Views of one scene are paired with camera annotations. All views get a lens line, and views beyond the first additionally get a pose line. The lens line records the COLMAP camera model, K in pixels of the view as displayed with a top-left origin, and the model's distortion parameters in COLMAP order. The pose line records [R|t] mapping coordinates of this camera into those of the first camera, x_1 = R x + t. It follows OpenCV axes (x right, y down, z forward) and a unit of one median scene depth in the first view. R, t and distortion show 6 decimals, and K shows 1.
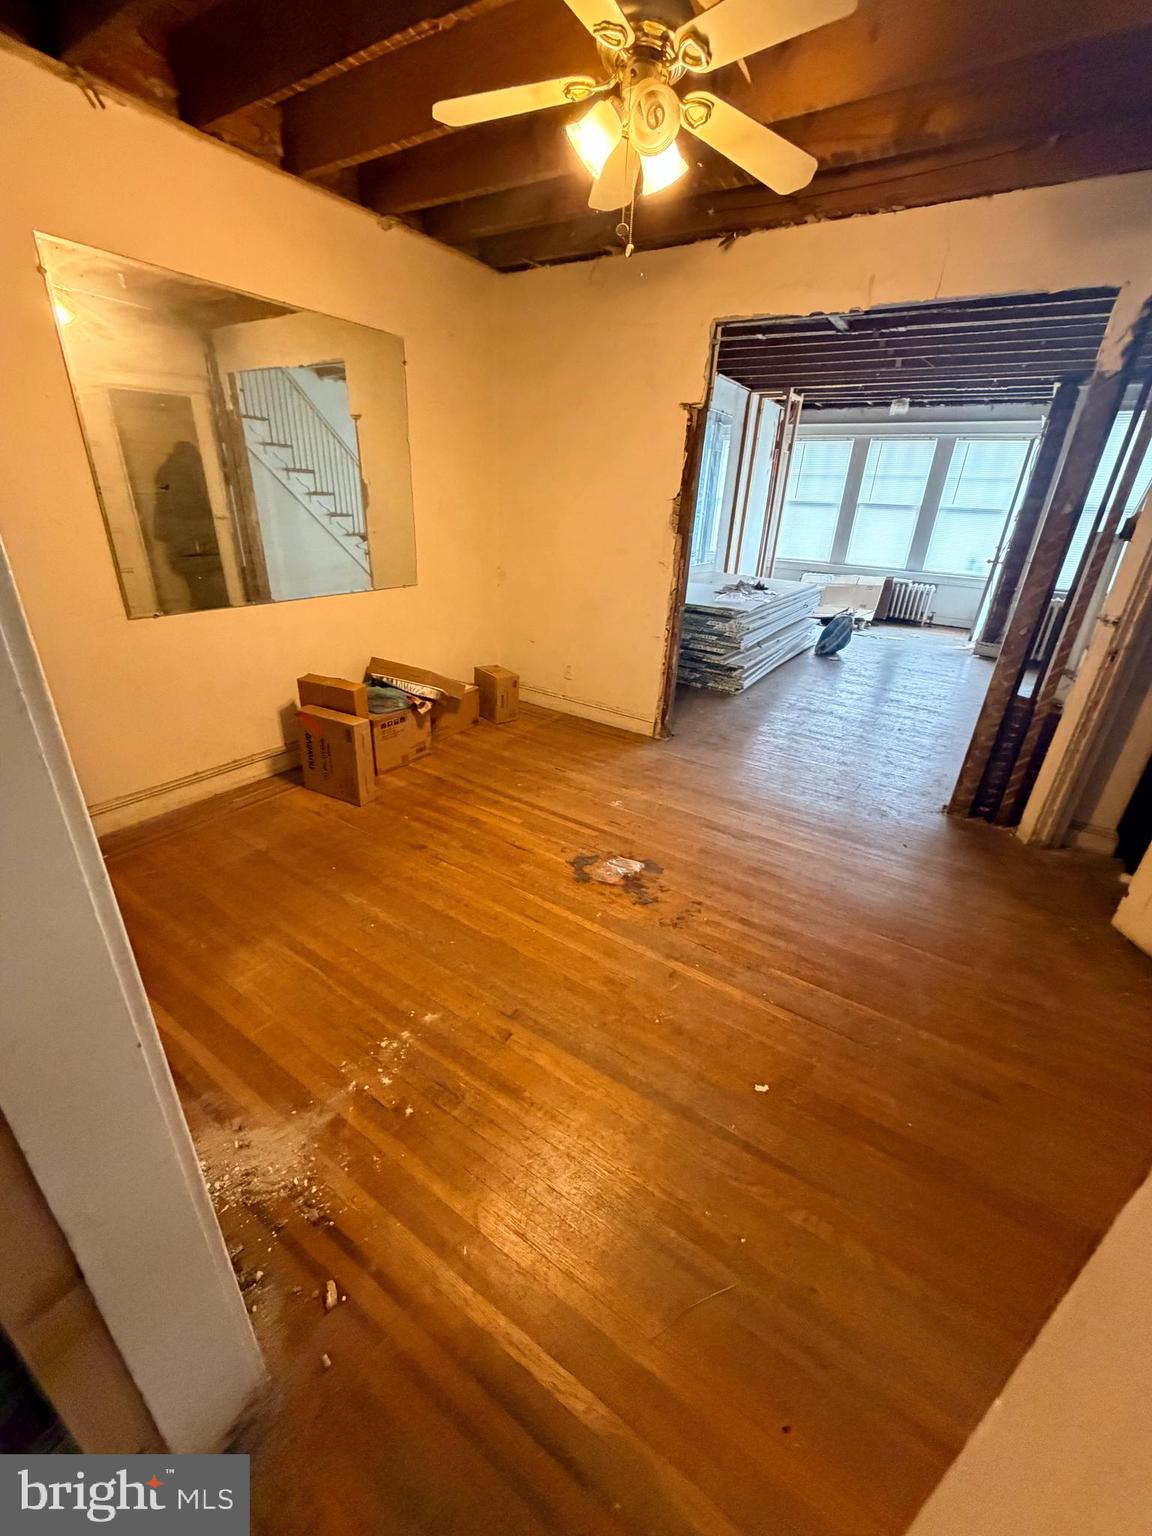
lens RADIAL K [[613.8, 0, 576.0], [0, 613.8, 768.0], [0, 0, 1]] dist [0.001928, 0.000380]
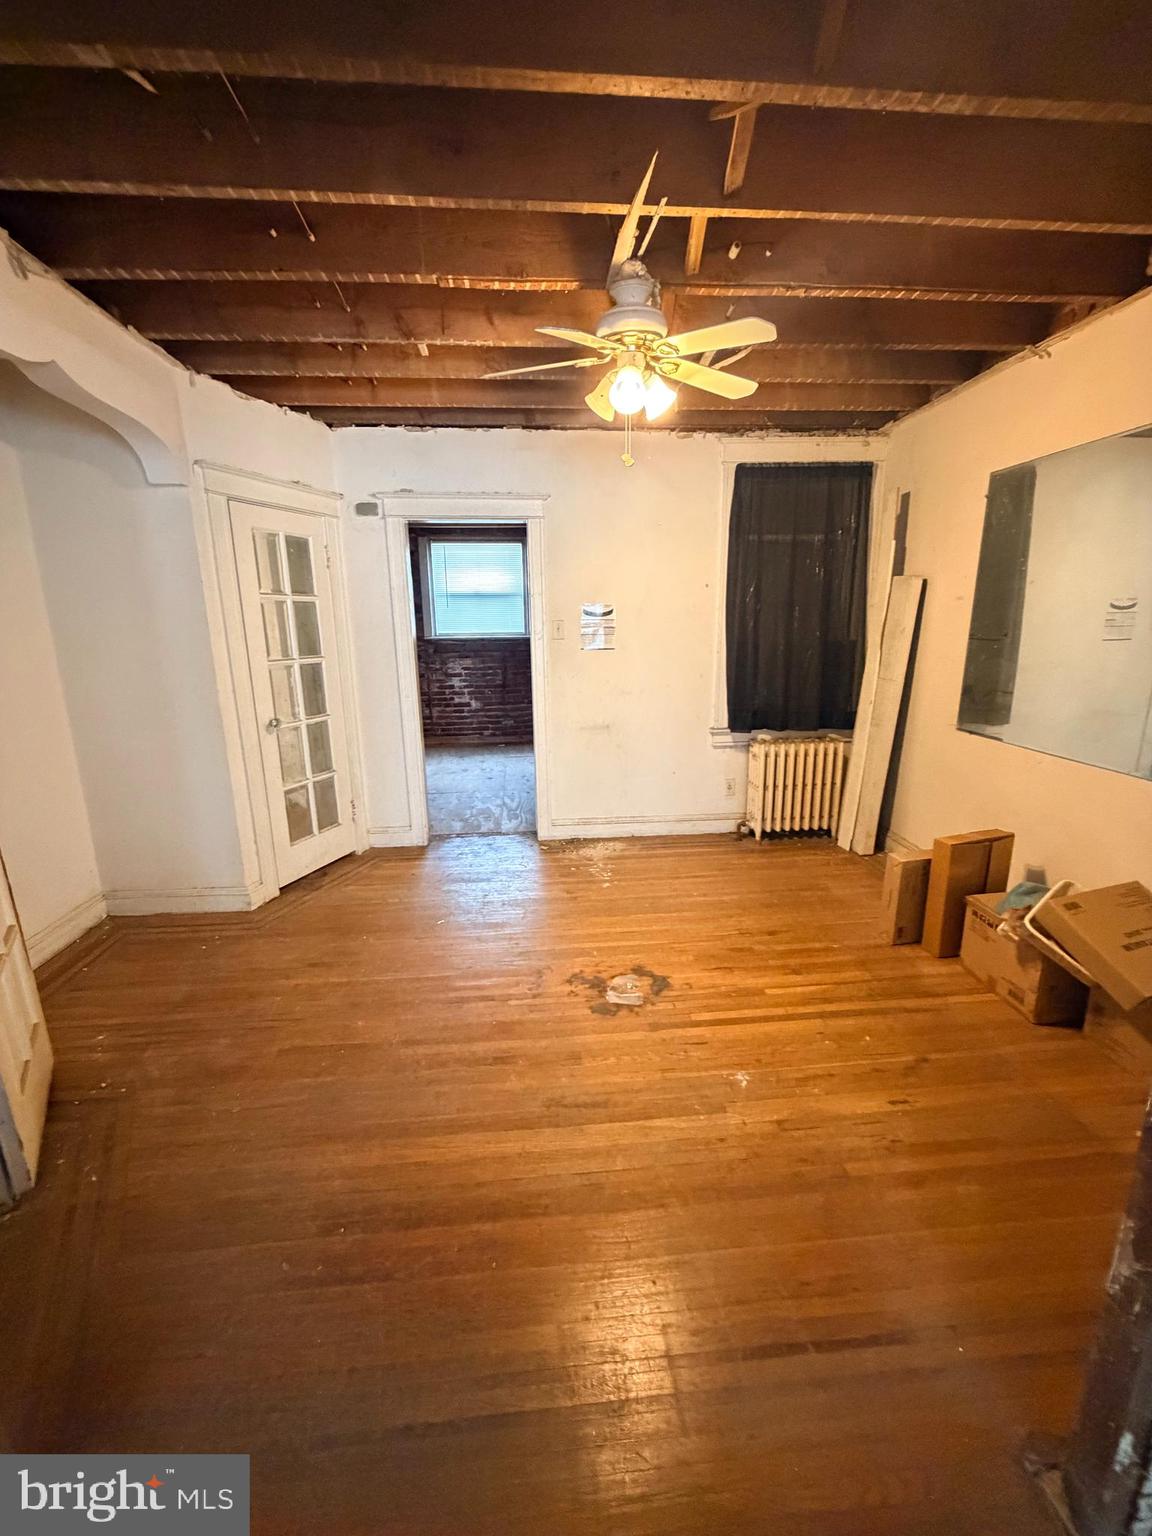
lens RADIAL K [[613.8, 0, 576.0], [0, 613.8, 768.0], [0, 0, 1]] dist [0.001928, 0.000380]
pose [[-0.788042, 0.113219, -0.605120, 0.666641], [-0.273787, 0.815931, 0.509213, -0.586389], [0.551389, 0.566956, -0.611990, 1.328287]]
